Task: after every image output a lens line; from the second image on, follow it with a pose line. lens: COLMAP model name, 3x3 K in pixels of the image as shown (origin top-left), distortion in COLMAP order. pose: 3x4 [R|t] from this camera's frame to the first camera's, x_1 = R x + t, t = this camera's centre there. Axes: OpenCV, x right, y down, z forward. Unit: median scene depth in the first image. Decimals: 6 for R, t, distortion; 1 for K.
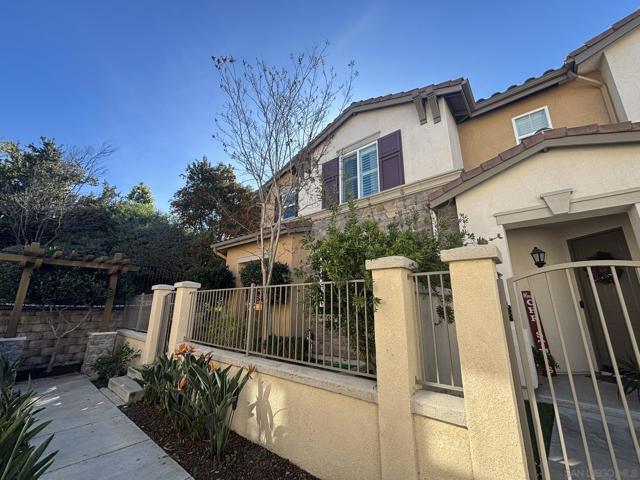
lens RADIAL K [[256.7, 0, 319.6], [0, 256.7, 244.5], [0, 0, 1]] dist [-0.000883, 0.001328]
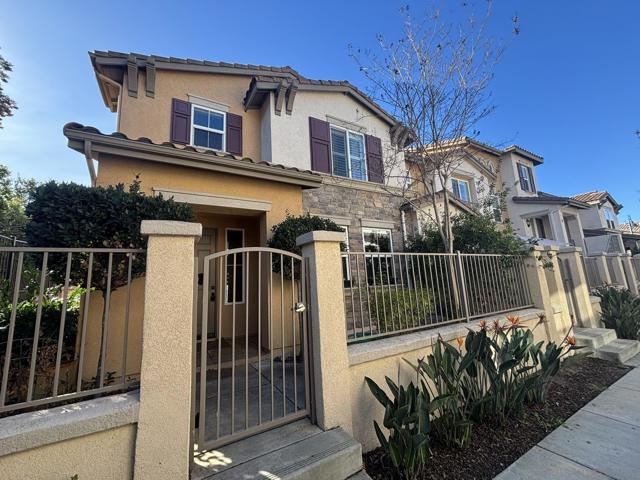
lens RADIAL K [[256.7, 0, 319.2], [0, 256.7, 235.7], [0, 0, 1]] dist [-0.000883, 0.001328]
pose [[0.344898, 0.139524, 0.928213, -0.880727], [-0.192477, 0.978389, -0.075547, 0.166794], [-0.918694, -0.152603, 0.364299, 0.734772]]
